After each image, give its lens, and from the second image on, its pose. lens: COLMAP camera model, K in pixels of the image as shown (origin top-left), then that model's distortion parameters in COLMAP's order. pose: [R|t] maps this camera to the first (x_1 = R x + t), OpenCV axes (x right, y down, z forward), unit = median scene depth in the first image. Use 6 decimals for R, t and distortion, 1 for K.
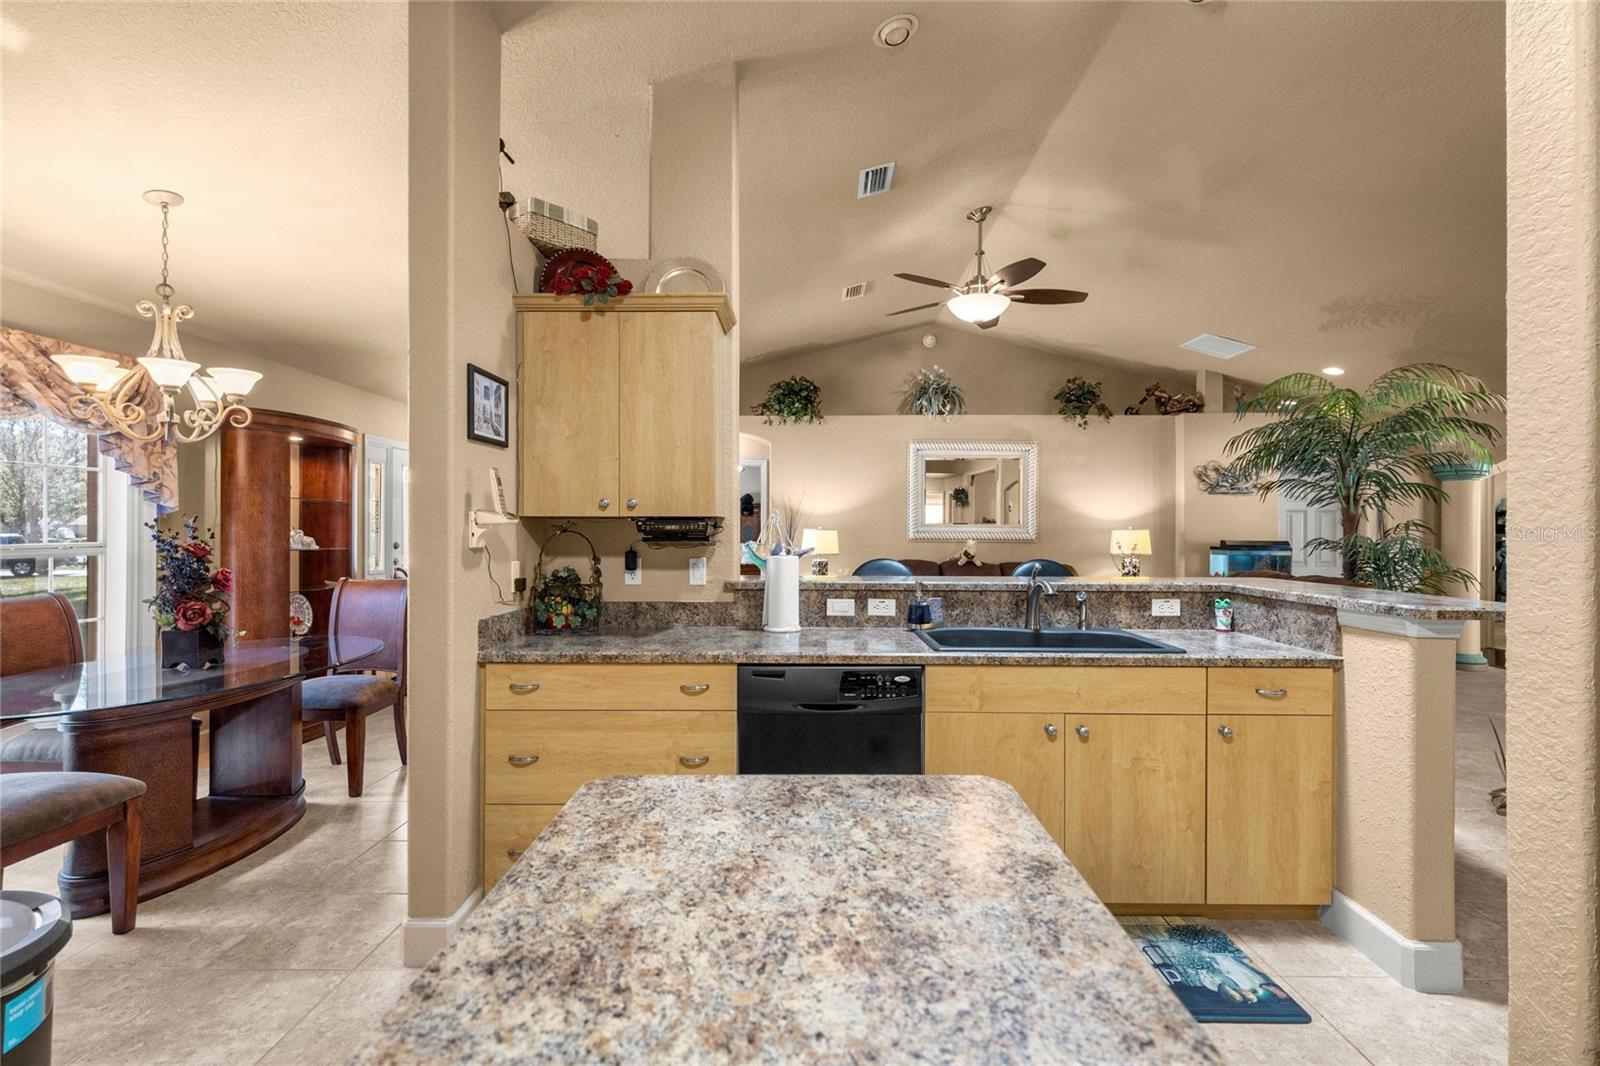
lens RADIAL K [[705.7, 0, 805.5], [0, 705.7, 530.3], [0, 0, 1]] dist [0.000755, 0.000013]
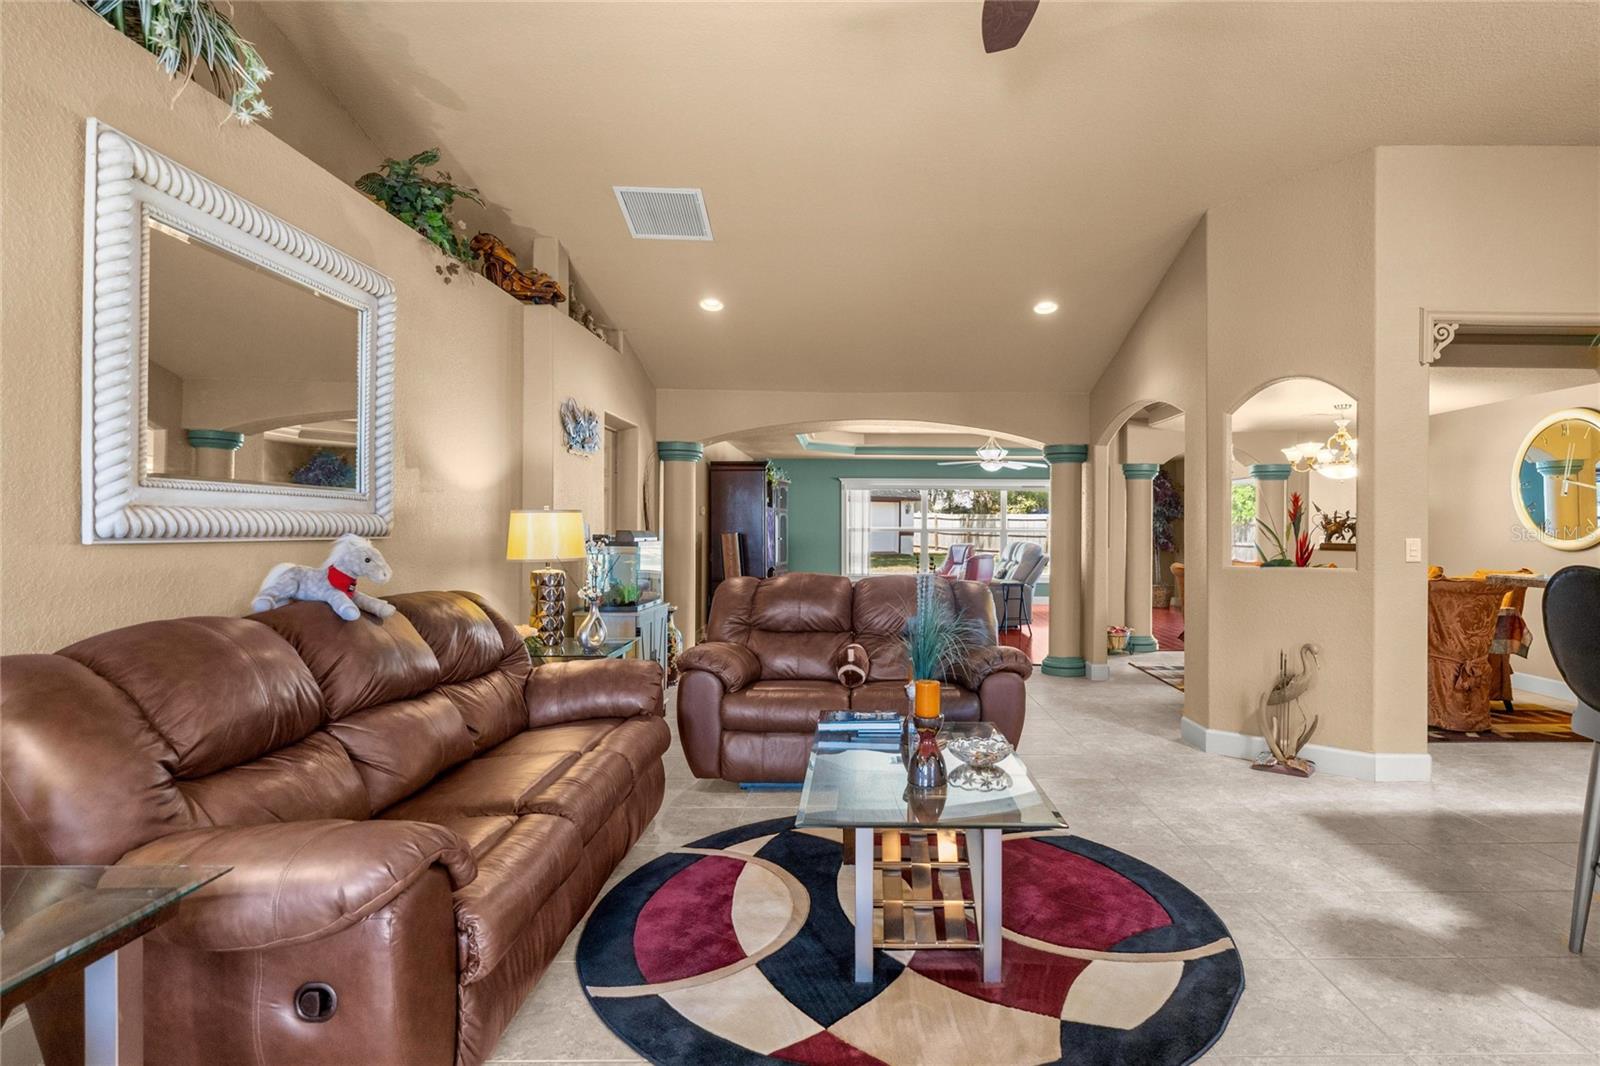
lens RADIAL K [[853.5, 0, 861.8], [0, 853.5, 530.6], [0, 0, 1]] dist [0.003380, -0.000771]
pose [[-0.026924, -0.007672, 0.999608, -0.148564], [-0.009179, 0.999930, 0.007428, 0.006182], [-0.999595, -0.008976, -0.026993, 0.754405]]
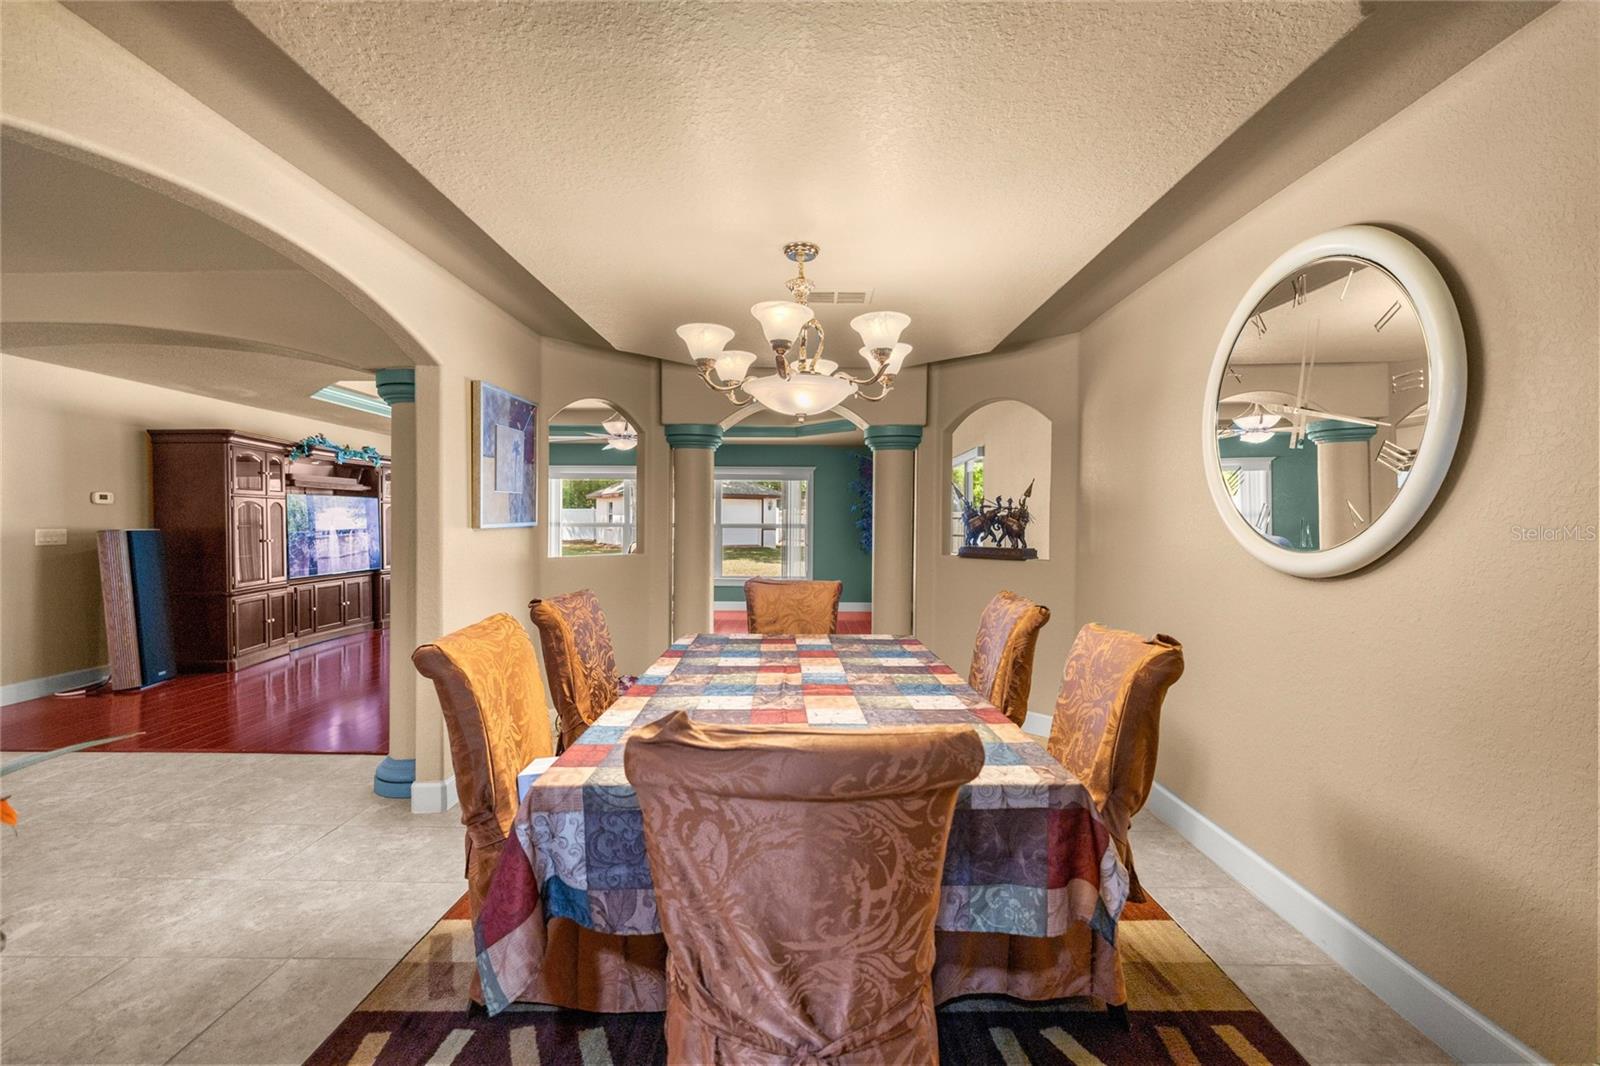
lens RADIAL K [[705.7, 0, 805.5], [0, 705.7, 530.3], [0, 0, 1]] dist [0.000755, 0.000013]
pose [[-0.022290, -0.014759, 0.999643, 0.382322], [-0.006342, 0.999873, 0.014621, 0.003775], [-0.999731, -0.006014, -0.022381, 0.253051]]
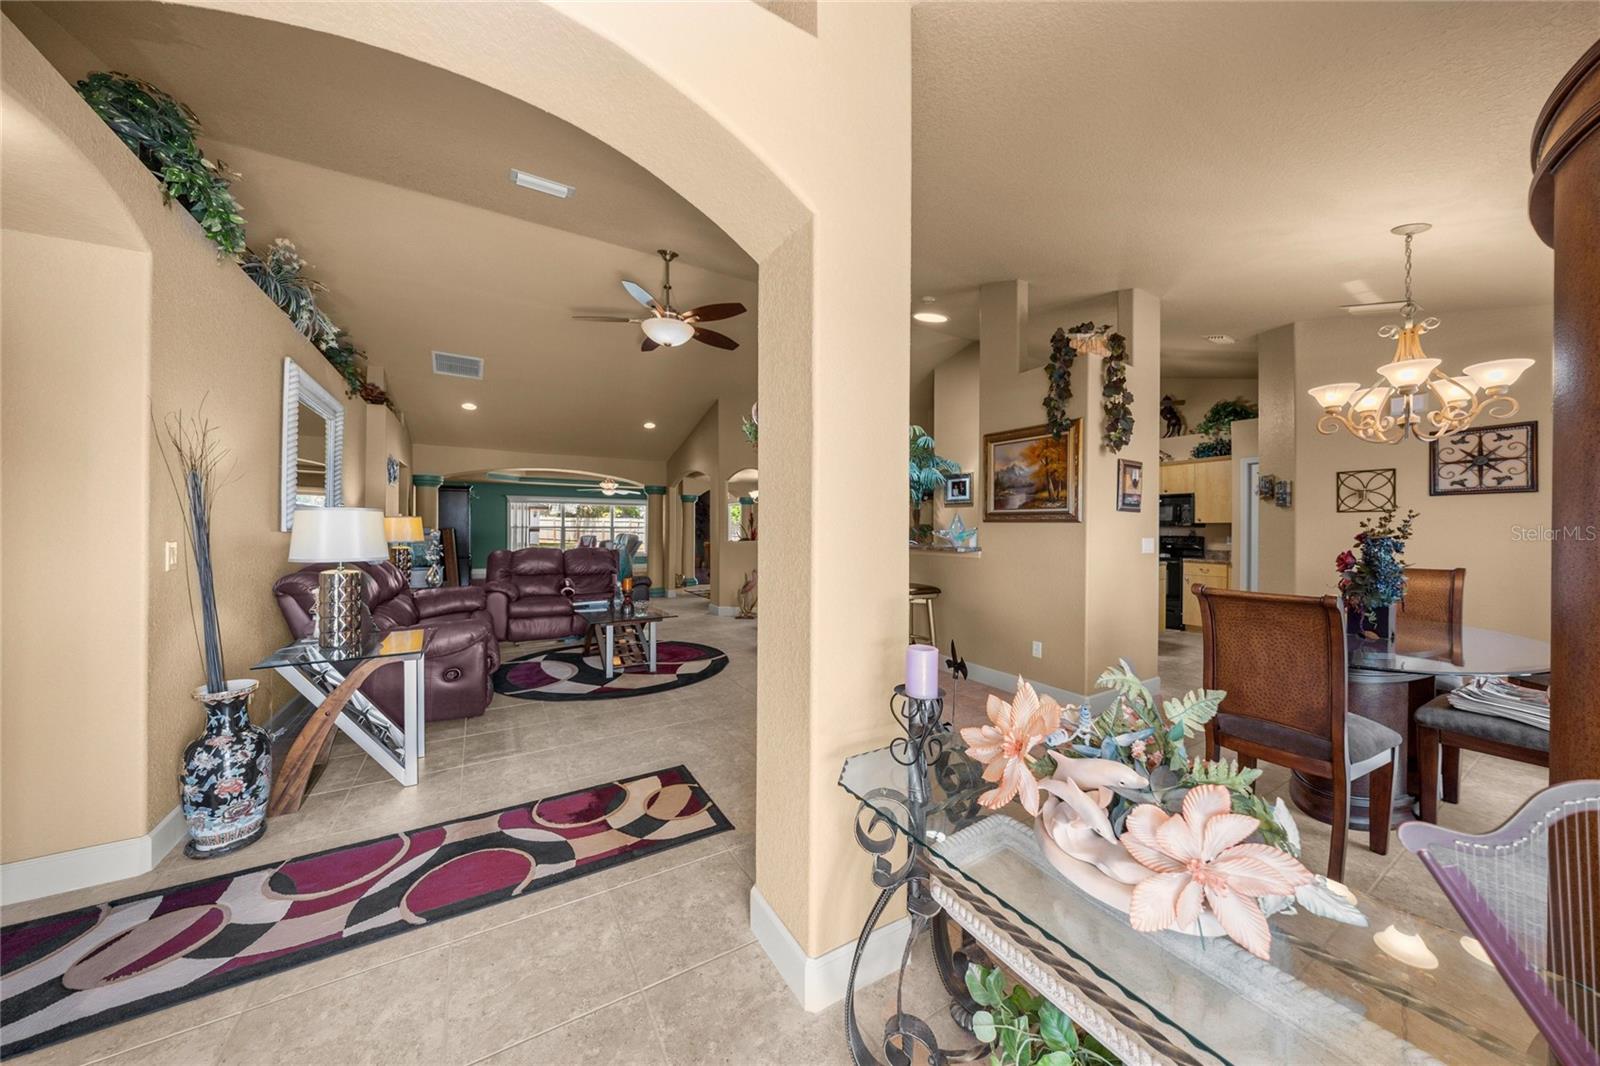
lens RADIAL K [[532.9, 0, 805.7], [0, 532.9, 531.2], [0, 0, 1]] dist [-0.000602, -0.000080]
pose [[-0.539533, -0.011928, 0.841880, -0.443537], [-0.010471, 0.999917, 0.007457, 0.007251], [-0.841899, -0.004792, -0.539613, 0.879843]]
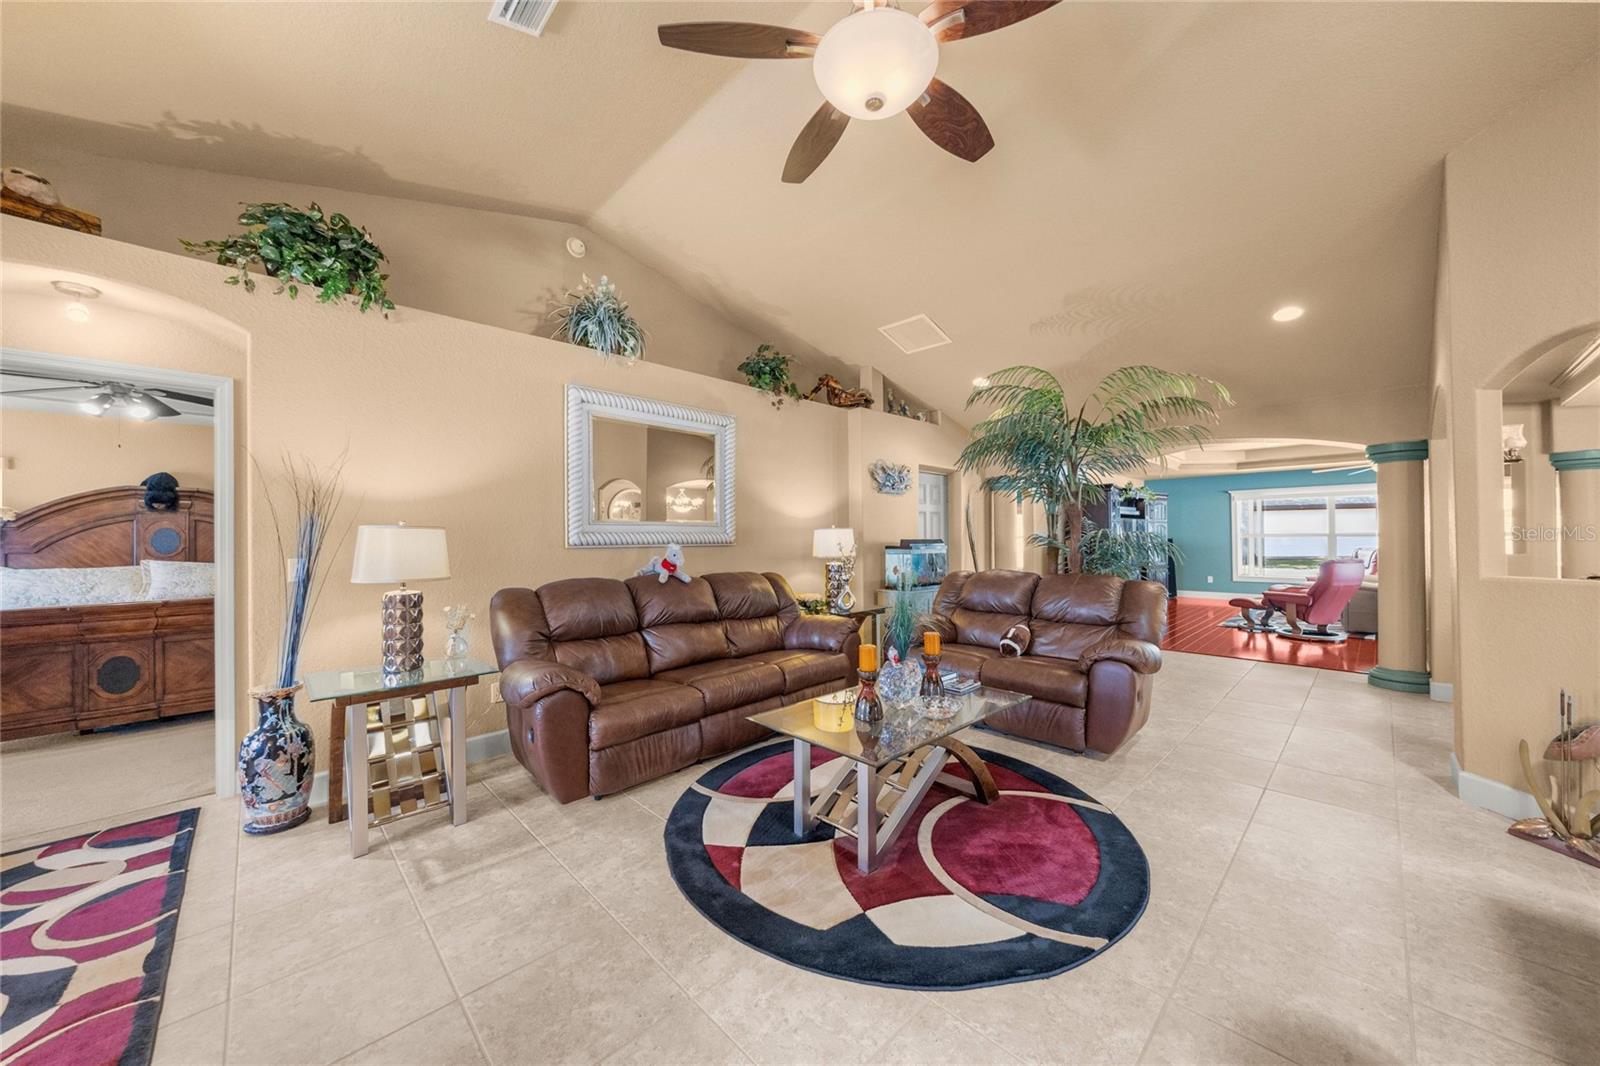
lens RADIAL K [[553.6, 0, 796.2], [0, 553.6, 537.3], [0, 0, 1]] dist [0.000788, -0.000058]
pose [[0.708115, -0.009075, 0.706039, -0.053728], [0.009159, 0.999951, 0.003668, 0.006161], [-0.706038, 0.003869, 0.708164, 0.522198]]
